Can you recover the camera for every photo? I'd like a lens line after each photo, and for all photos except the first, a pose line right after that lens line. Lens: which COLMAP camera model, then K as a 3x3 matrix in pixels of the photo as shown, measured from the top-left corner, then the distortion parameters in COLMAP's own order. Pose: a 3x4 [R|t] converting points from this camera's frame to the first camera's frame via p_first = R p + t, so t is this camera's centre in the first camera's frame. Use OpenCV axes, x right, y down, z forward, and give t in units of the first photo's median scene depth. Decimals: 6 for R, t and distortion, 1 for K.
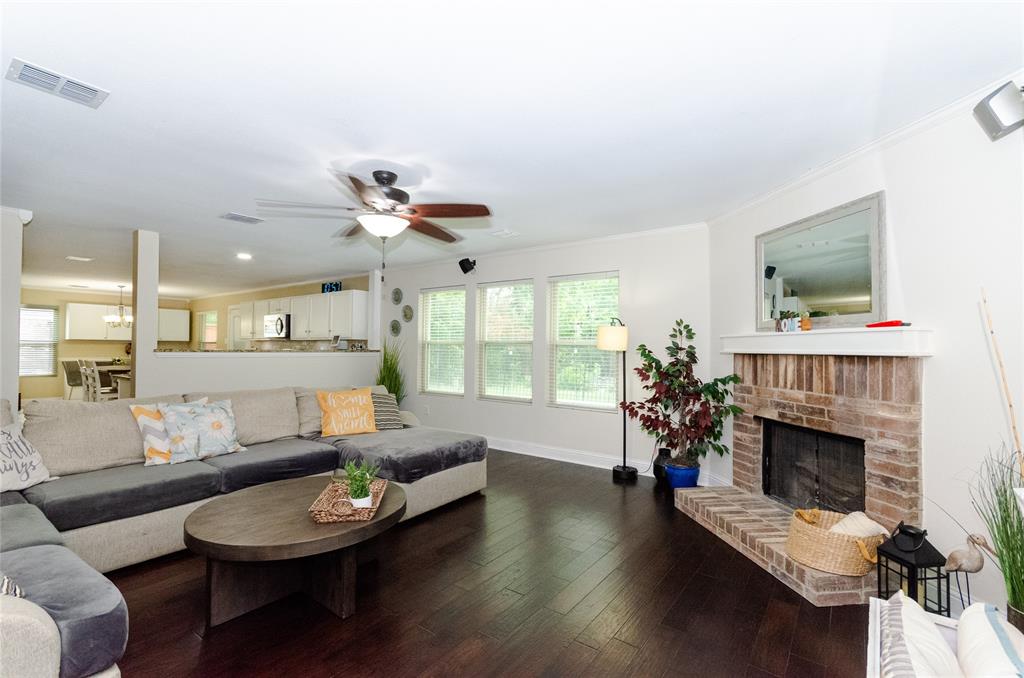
lens RADIAL K [[455.8, 0, 521.2], [0, 455.8, 341.7], [0, 0, 1]] dist [0.000448, -0.000162]
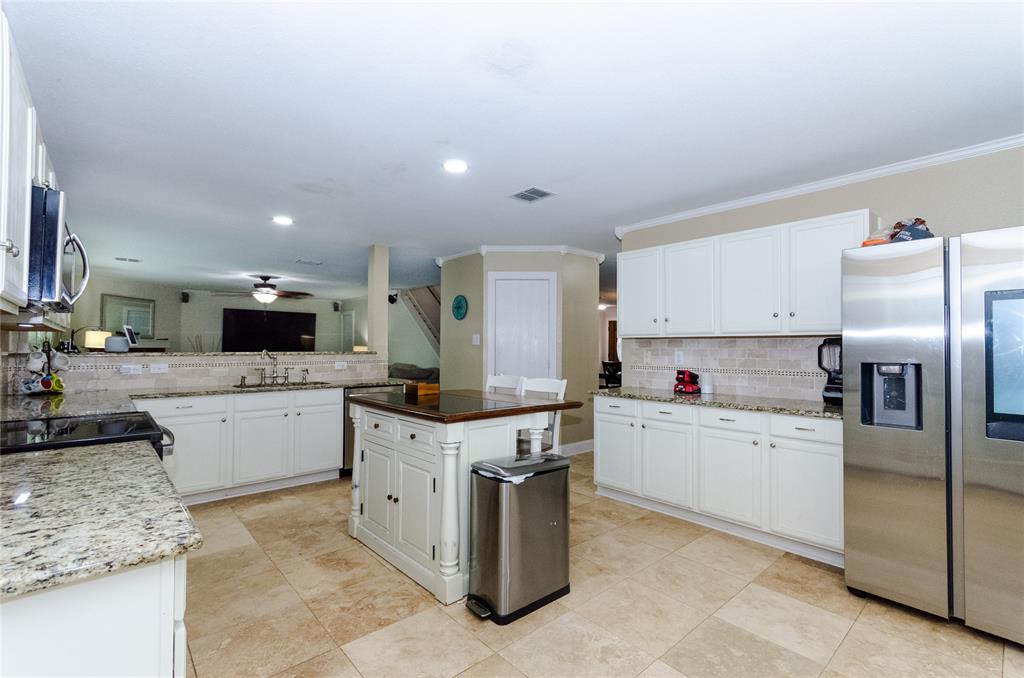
lens RADIAL K [[455.8, 0, 521.2], [0, 455.8, 341.7], [0, 0, 1]] dist [0.000448, -0.000162]
pose [[-0.978734, -0.011721, 0.204796, -2.188906], [-0.018247, 0.999383, -0.030010, 0.031122], [-0.204318, -0.033109, -0.978344, 3.150100]]
